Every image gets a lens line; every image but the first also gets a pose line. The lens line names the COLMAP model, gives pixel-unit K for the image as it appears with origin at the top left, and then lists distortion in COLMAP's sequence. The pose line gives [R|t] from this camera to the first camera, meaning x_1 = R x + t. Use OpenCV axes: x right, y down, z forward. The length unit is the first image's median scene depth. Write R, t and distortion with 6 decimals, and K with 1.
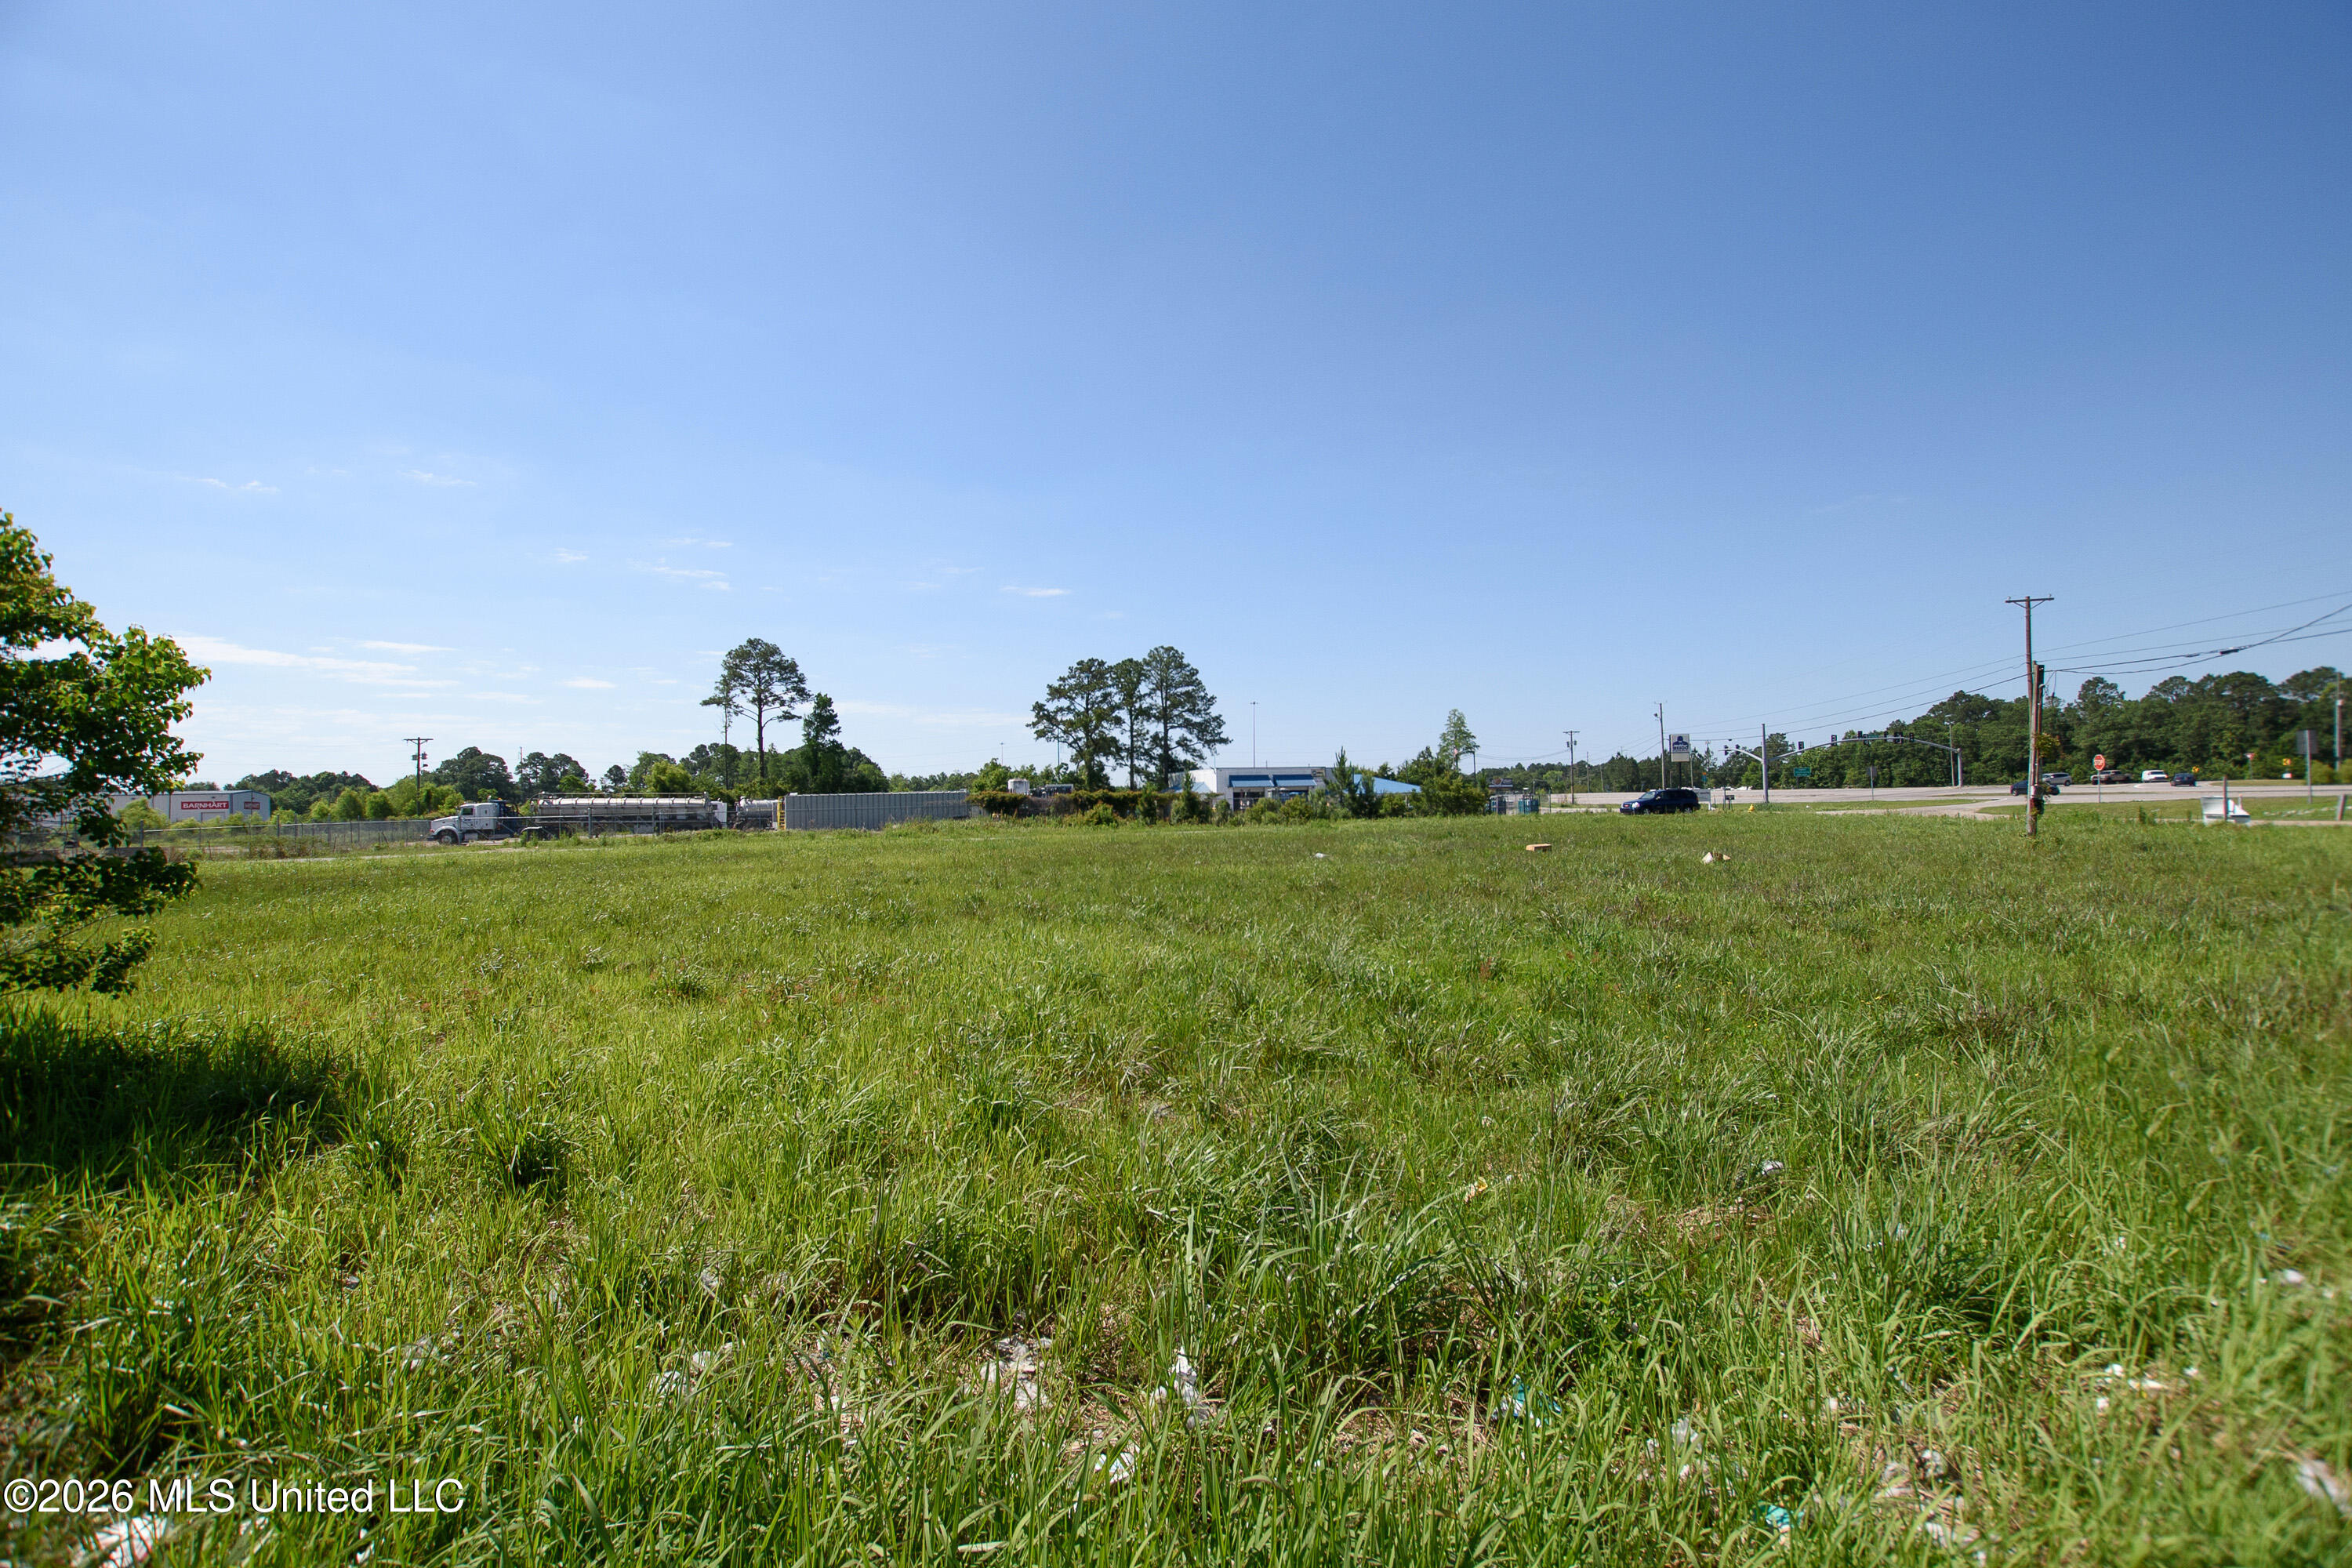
lens RADIAL K [[1042.0, 0, 1184.8], [0, 1042.0, 812.3], [0, 0, 1]] dist [0.003382, -0.004413]
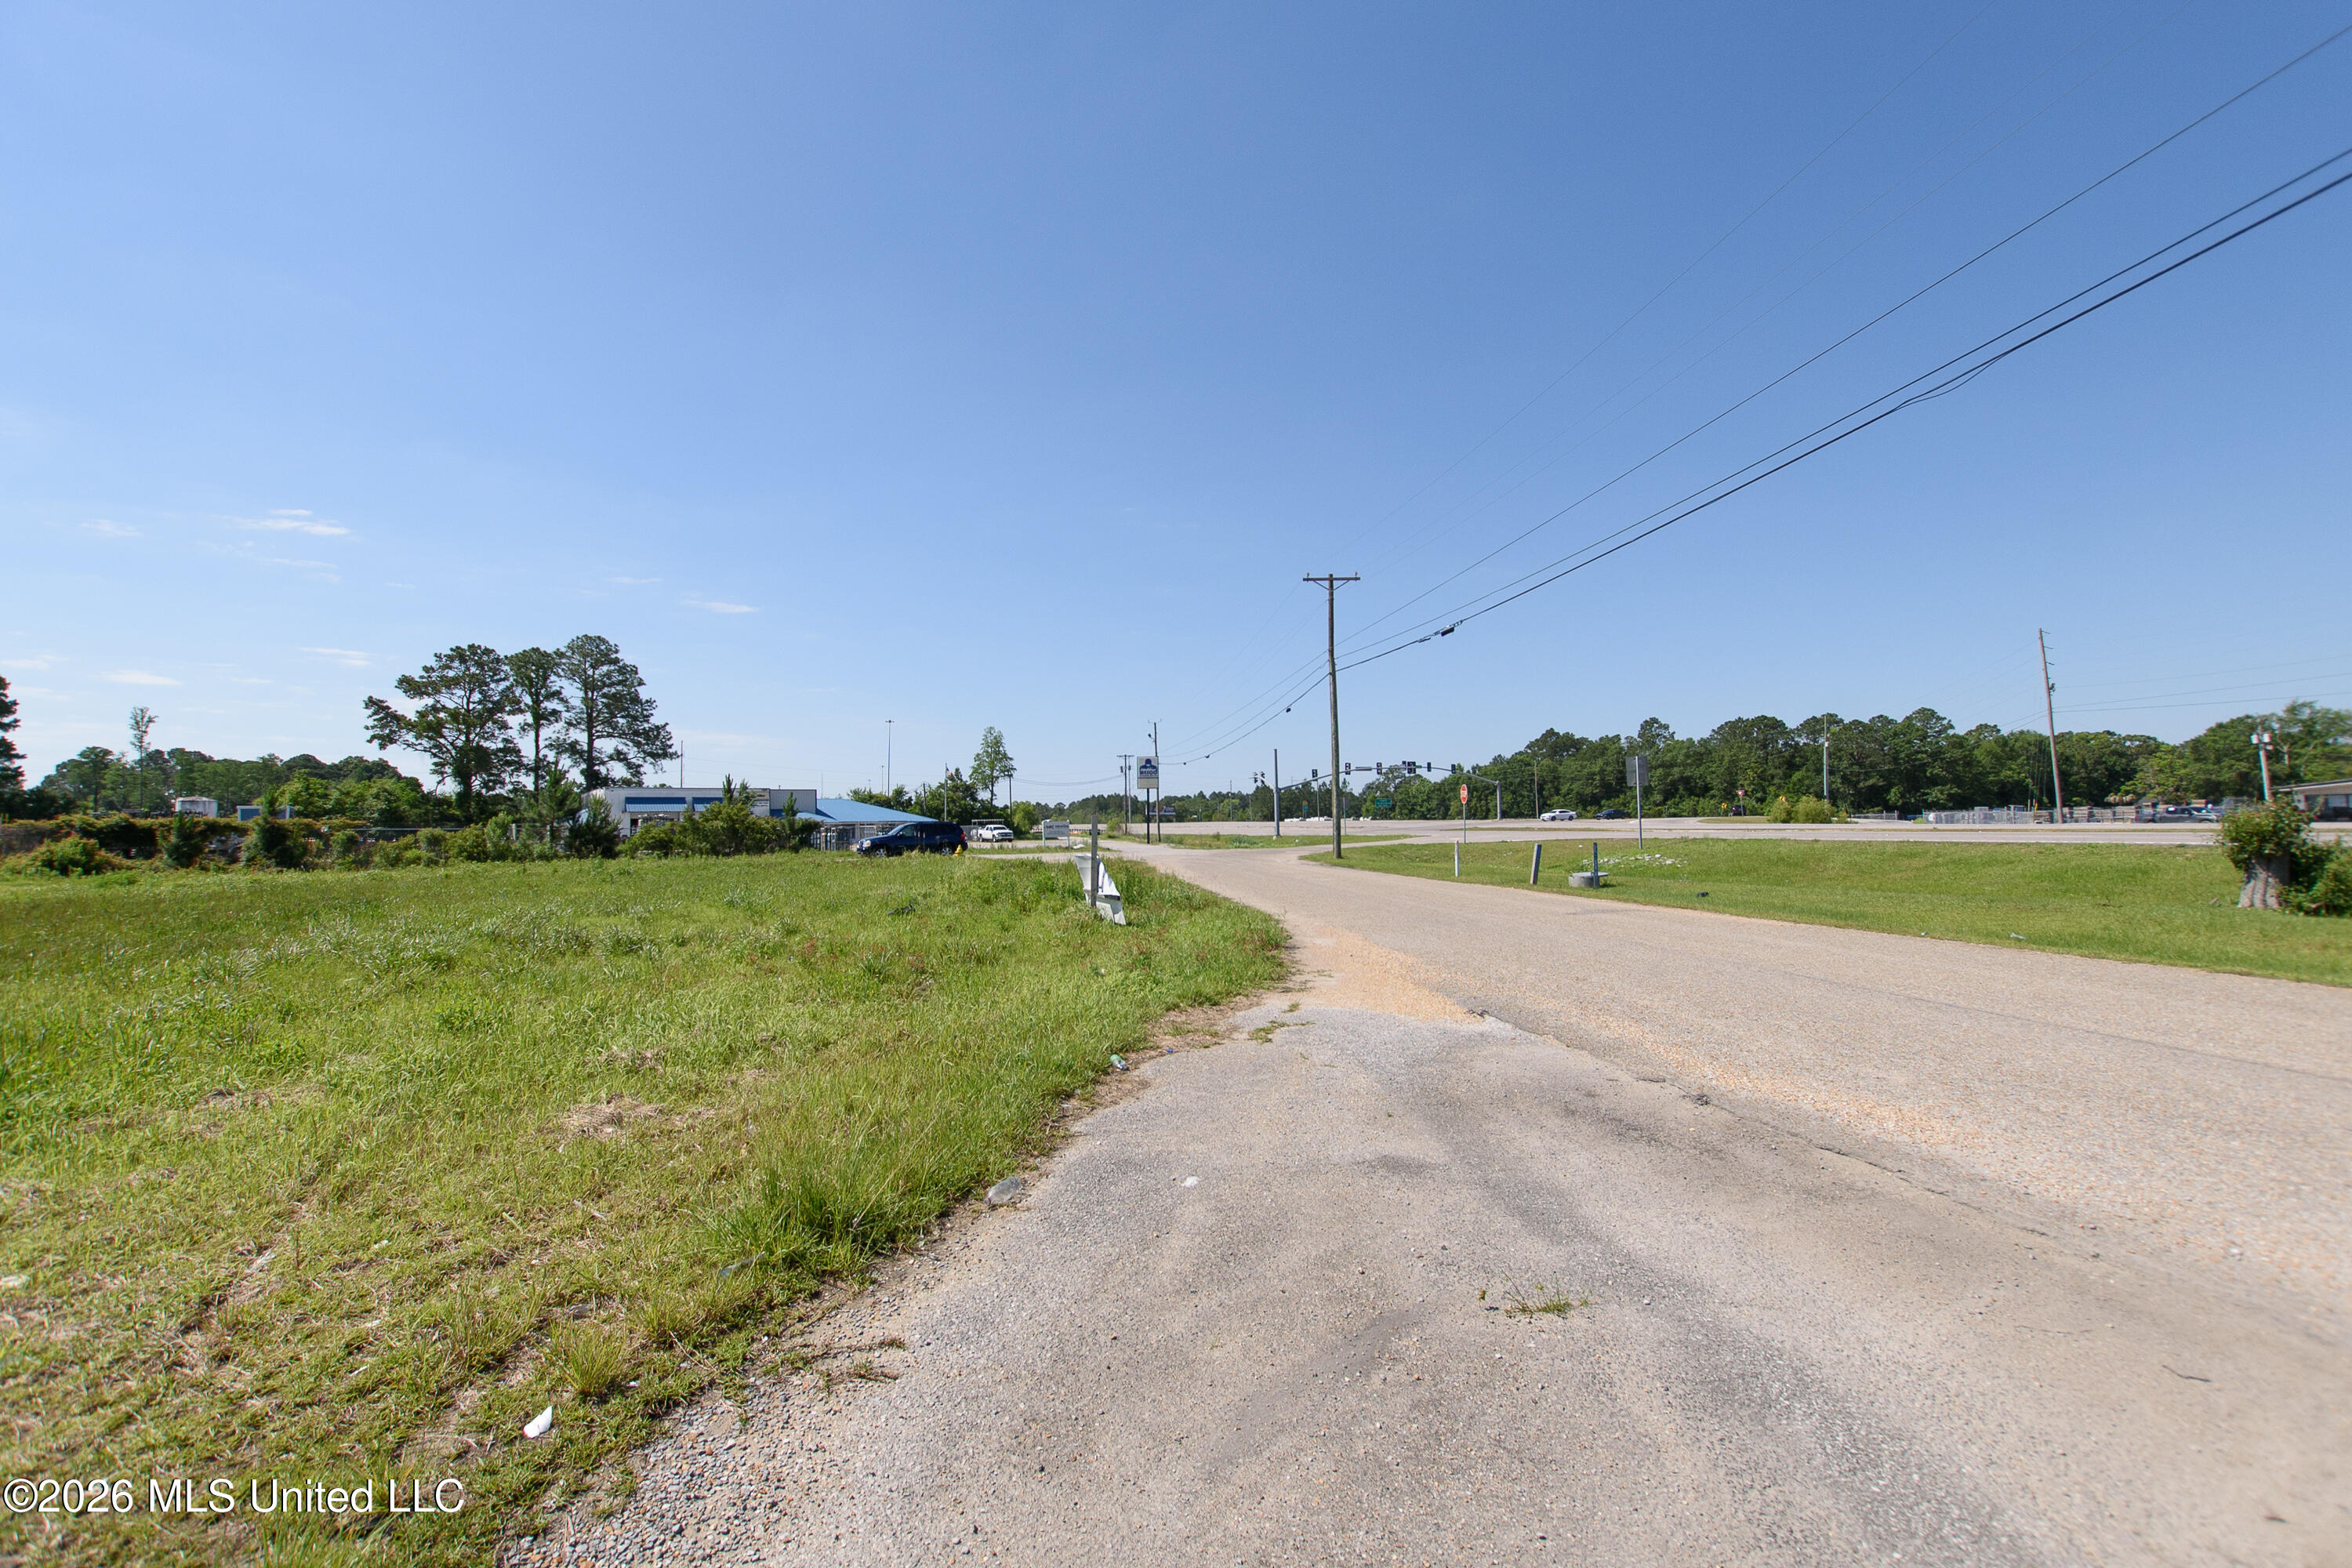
lens RADIAL K [[1014.9, 0, 1176.0], [0, 1014.9, 784.0], [0, 0, 1]] dist [0.017782, -0.000145]
pose [[0.975086, 0.017436, 0.221142, 0.249571], [-0.005870, 0.998585, -0.052852, -0.006502], [-0.221751, 0.050237, 0.973808, 0.143688]]
